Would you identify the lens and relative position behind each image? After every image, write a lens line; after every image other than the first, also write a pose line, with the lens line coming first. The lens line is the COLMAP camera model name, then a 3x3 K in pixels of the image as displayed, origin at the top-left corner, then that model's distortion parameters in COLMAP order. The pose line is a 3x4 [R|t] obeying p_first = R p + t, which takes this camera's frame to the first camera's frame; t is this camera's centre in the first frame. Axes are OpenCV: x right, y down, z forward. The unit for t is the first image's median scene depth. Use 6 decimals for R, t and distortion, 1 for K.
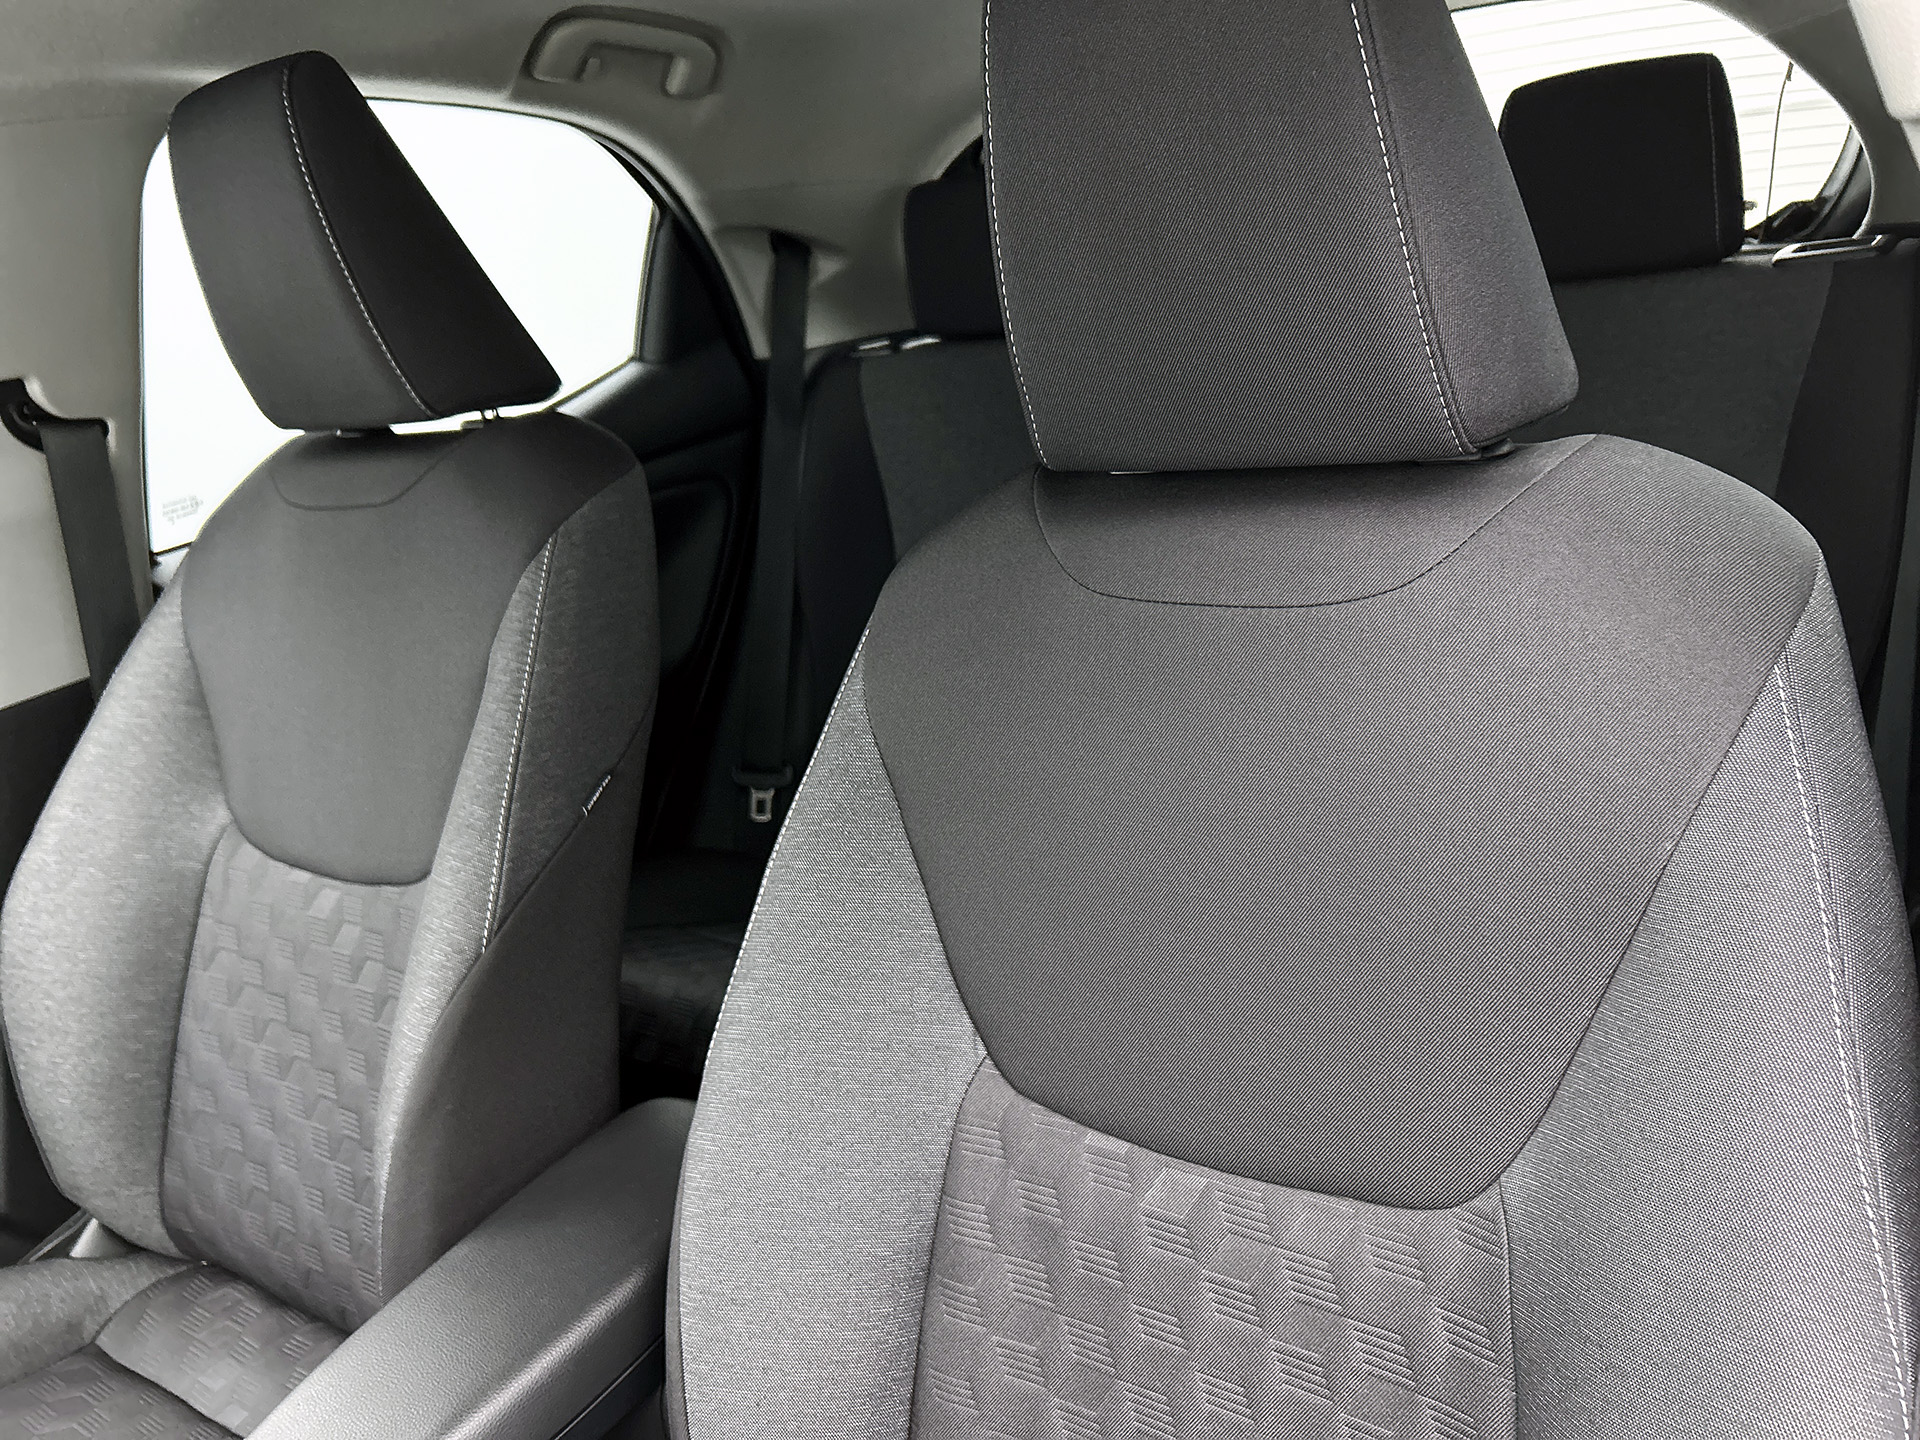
lens RADIAL K [[1471.2, 0, 968.6], [0, 1471.2, 715.0], [0, 0, 1]] dist [0.050916, -0.061171]
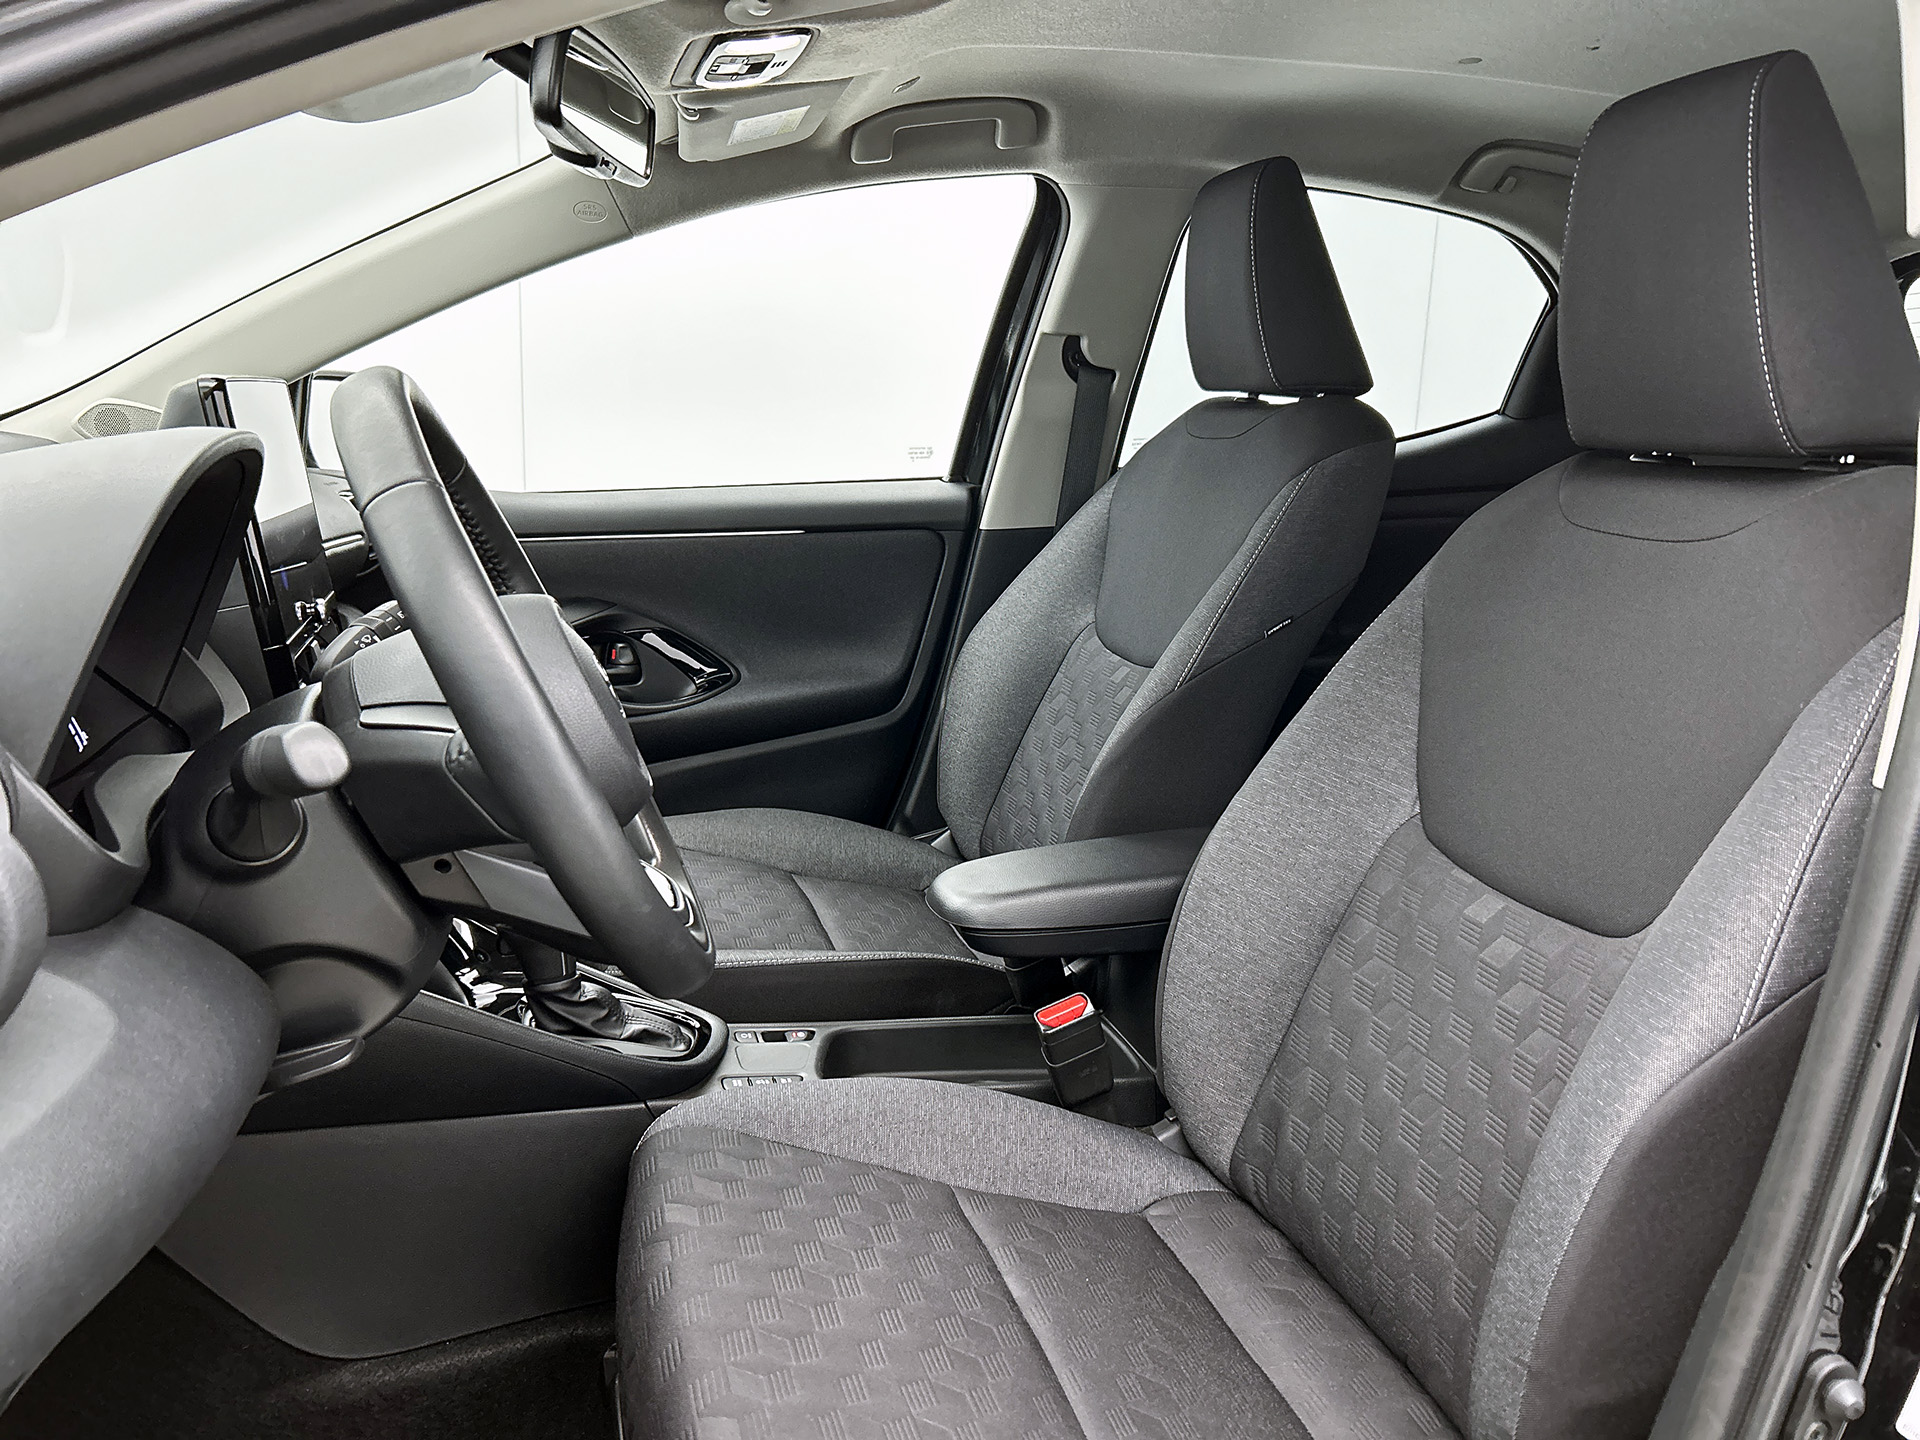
lens RADIAL K [[1471.2, 0, 946.9], [0, 1471.2, 733.0], [0, 0, 1]] dist [0.050916, -0.061171]
pose [[0.757996, 0.292507, -0.582993, 0.349024], [-0.327627, 0.943614, 0.047468, 0.164196], [0.564005, 0.155024, 0.811089, -0.363765]]
